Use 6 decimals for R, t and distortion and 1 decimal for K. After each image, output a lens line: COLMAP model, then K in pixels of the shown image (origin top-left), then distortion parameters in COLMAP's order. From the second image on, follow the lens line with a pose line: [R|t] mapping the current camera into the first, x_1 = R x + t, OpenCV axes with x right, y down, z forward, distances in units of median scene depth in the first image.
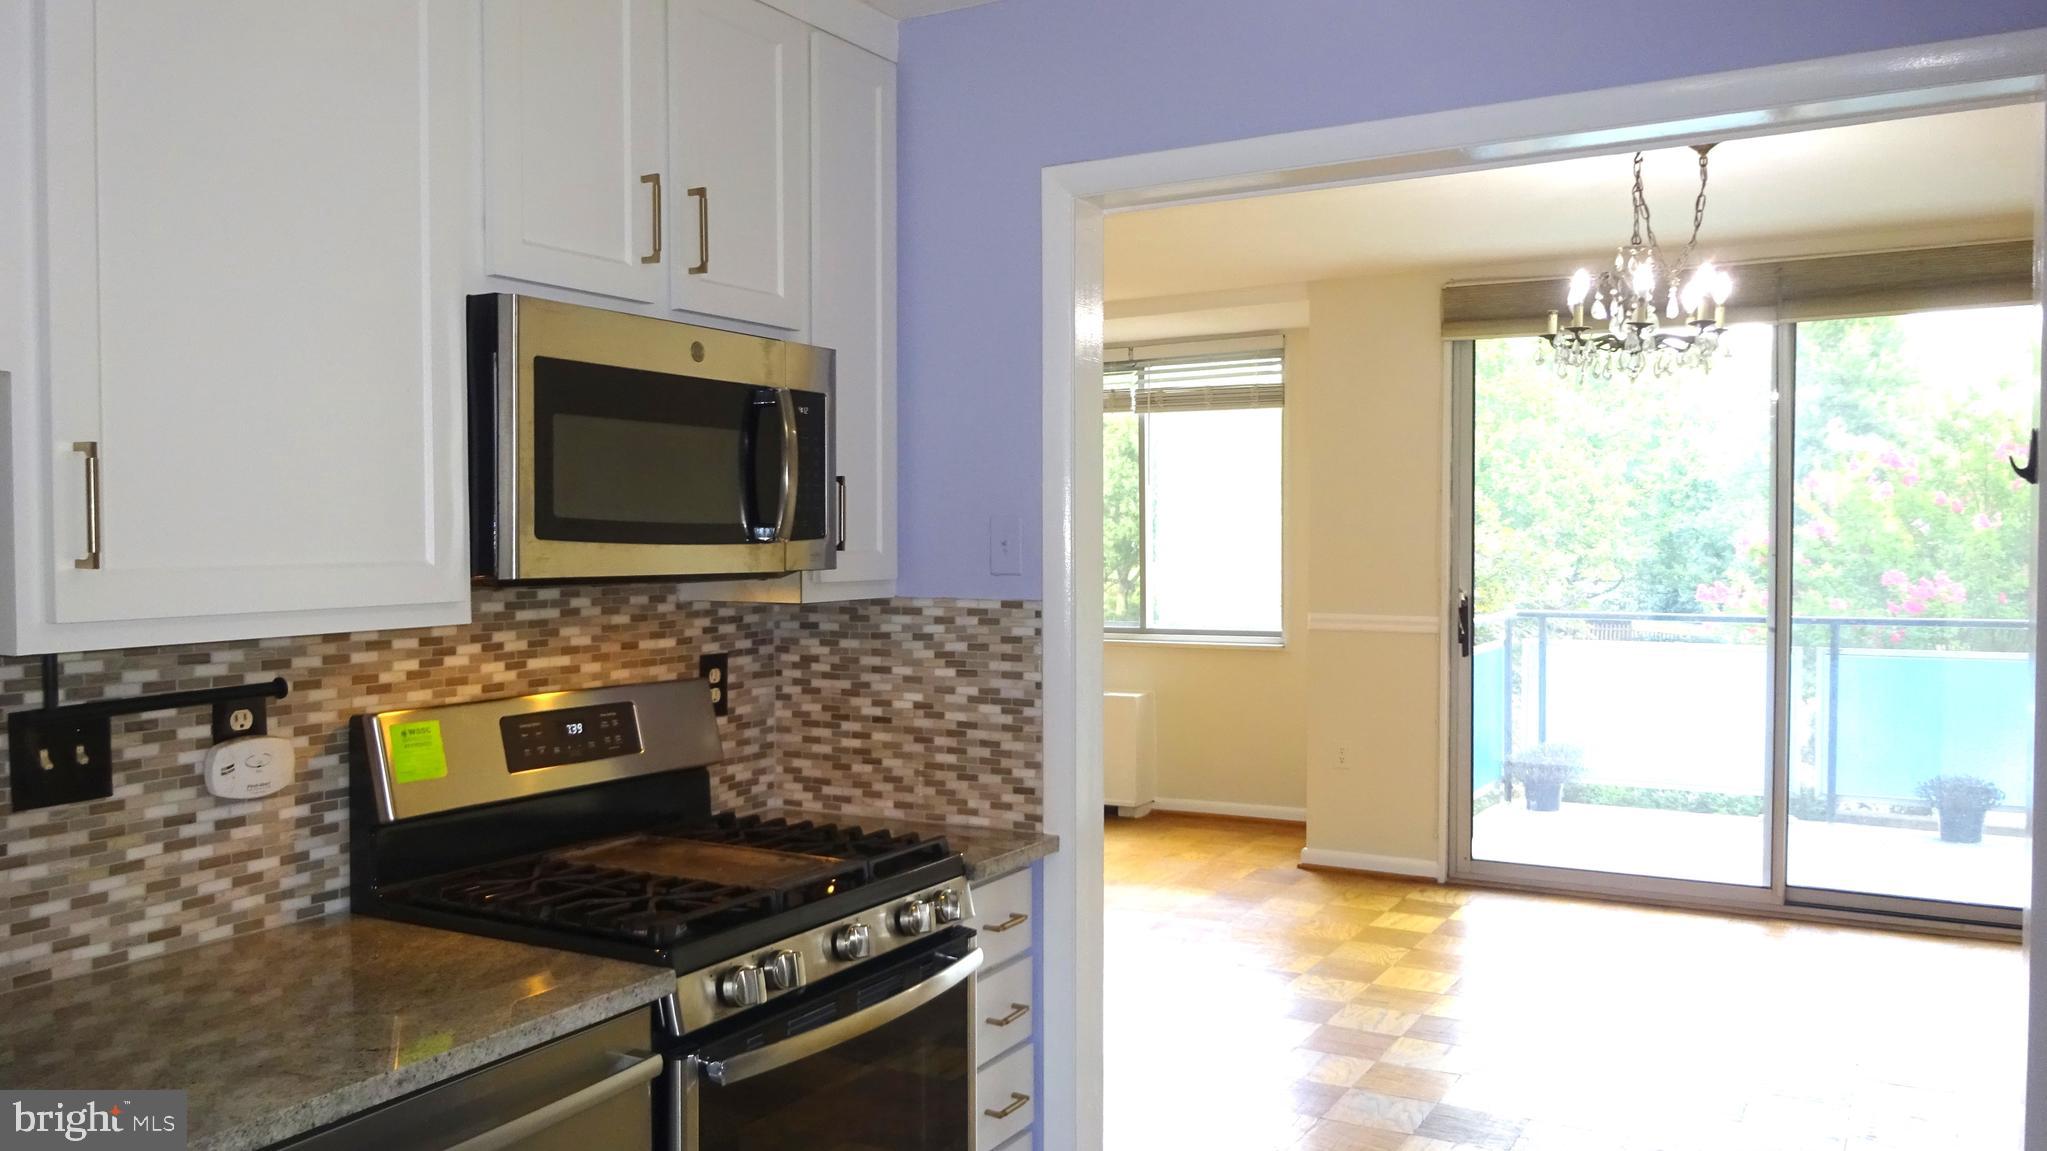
lens RADIAL K [[1536.0, 0, 1023.5], [0, 1536.0, 575.5], [0, 0, 1]] dist [-0.007087, -0.002506]
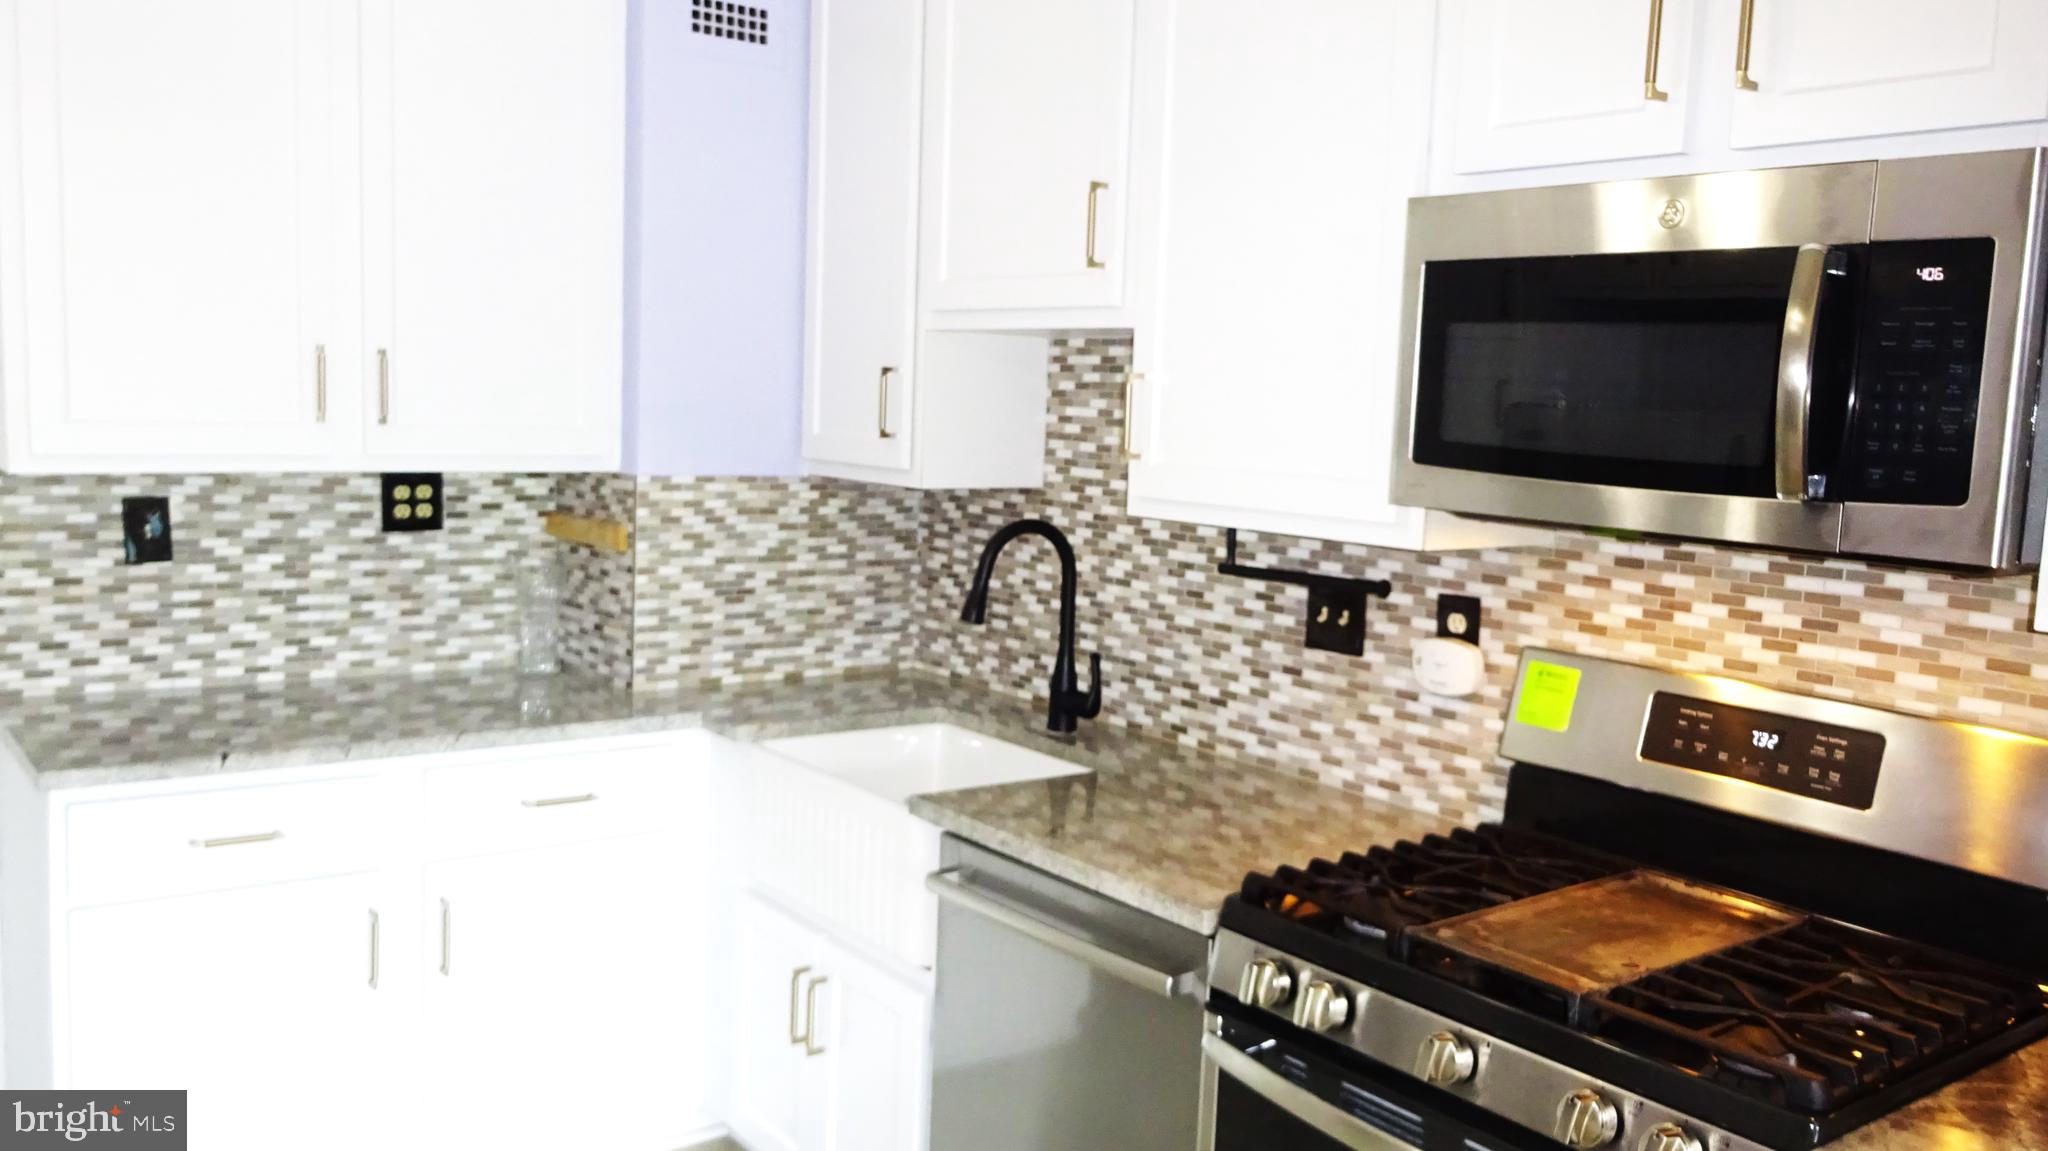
lens RADIAL K [[1658.5, 0, 1024.0], [0, 1658.5, 575.5], [0, 0, 1]] dist [0.003814, -0.000371]
pose [[-0.381976, 0.089567, -0.919822, 0.662809], [-0.066390, 0.990062, 0.123977, -0.062391], [0.921784, 0.108423, -0.372234, 1.115937]]
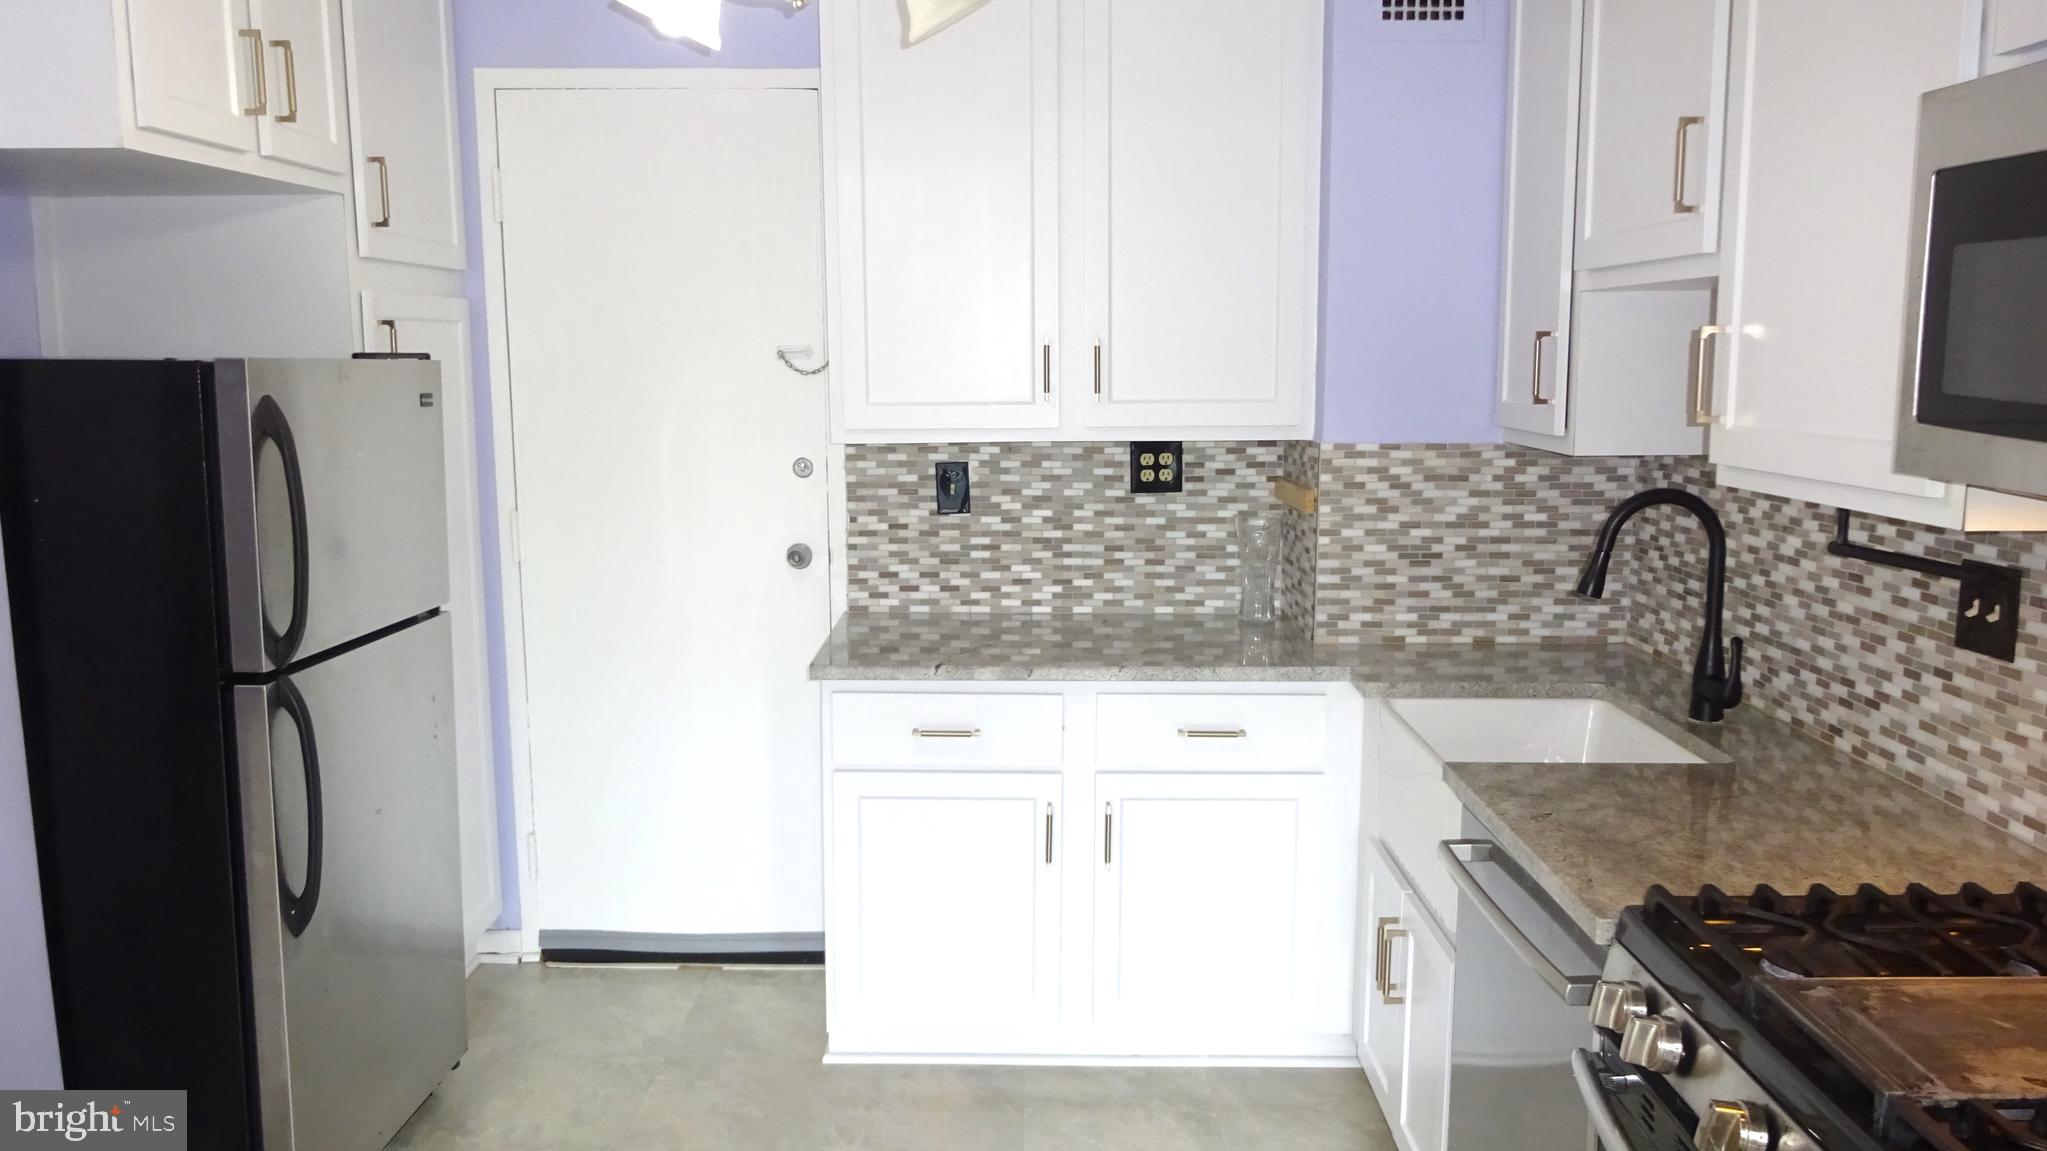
lens RADIAL K [[1536.0, 0, 1023.5], [0, 1536.0, 575.5], [0, 0, 1]] dist [-0.007087, -0.002506]
pose [[-0.869131, 0.077341, -0.488497, 0.410109], [-0.009467, 0.984915, 0.172779, -0.071987], [0.494491, 0.154792, -0.855288, 1.376760]]
